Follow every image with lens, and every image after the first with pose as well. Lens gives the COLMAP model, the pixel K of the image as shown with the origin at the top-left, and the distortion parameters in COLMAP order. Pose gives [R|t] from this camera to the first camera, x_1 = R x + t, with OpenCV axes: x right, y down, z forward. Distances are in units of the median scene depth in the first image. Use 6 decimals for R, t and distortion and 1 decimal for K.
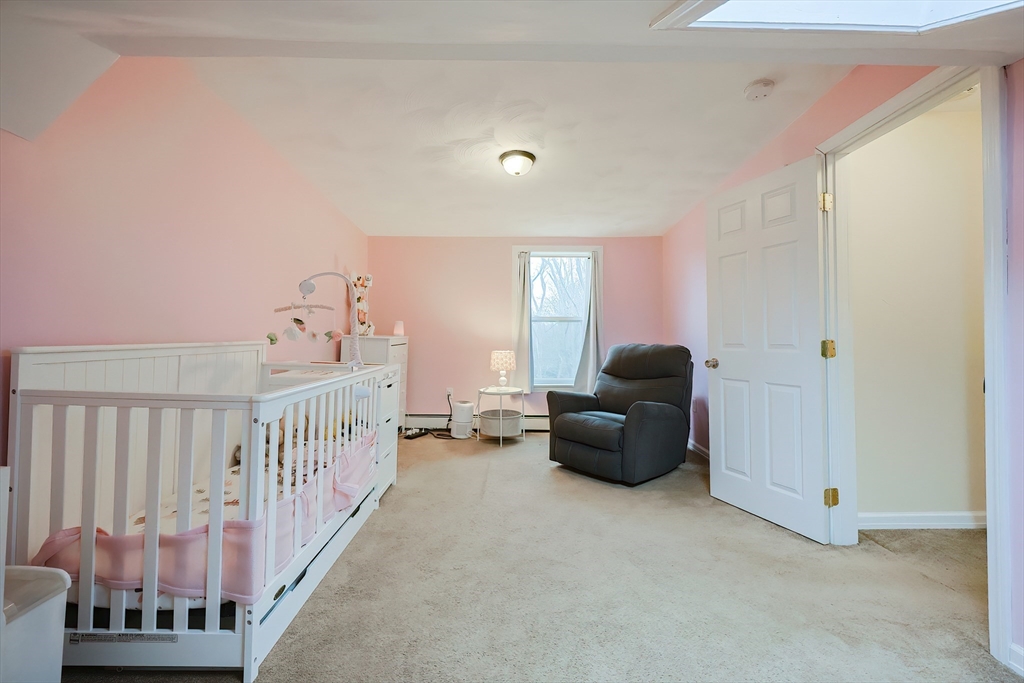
lens RADIAL K [[445.0, 0, 519.2], [0, 445.0, 327.2], [0, 0, 1]] dist [-0.001862, 0.000029]
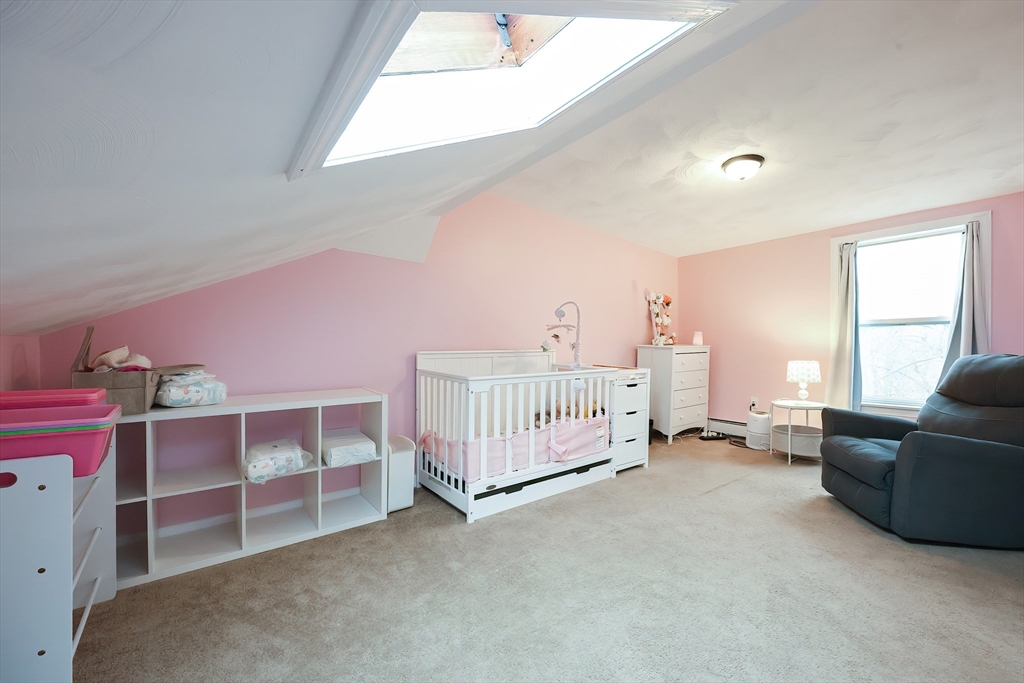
lens RADIAL K [[417.4, 0, 509.6], [0, 417.4, 347.0], [0, 0, 1]] dist [-0.002610, -0.000425]
pose [[0.577559, -0.004111, -0.816339, 0.440757], [0.023178, 0.999667, 0.011365, 0.002507], [0.816020, -0.025485, 0.577462, 0.044553]]
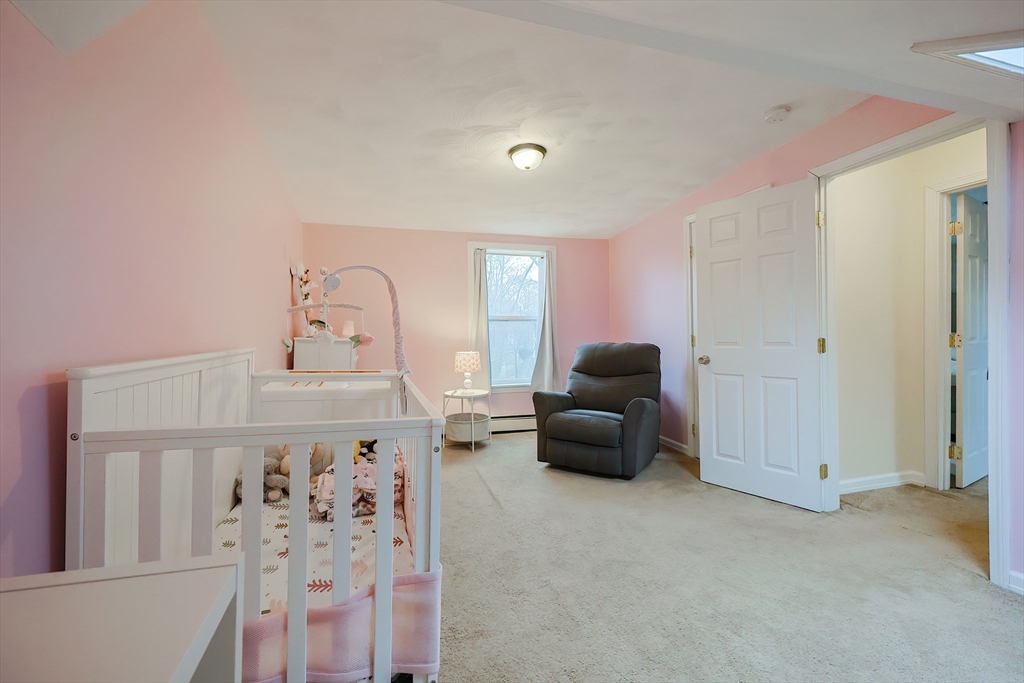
lens RADIAL K [[444.7, 0, 513.1], [0, 444.7, 333.1], [0, 0, 1]] dist [-0.000812, -0.000398]
pose [[0.959590, -0.009861, 0.281229, -0.301956], [0.004418, 0.999791, 0.019982, -0.008318], [-0.281367, -0.017932, 0.959433, 0.080381]]
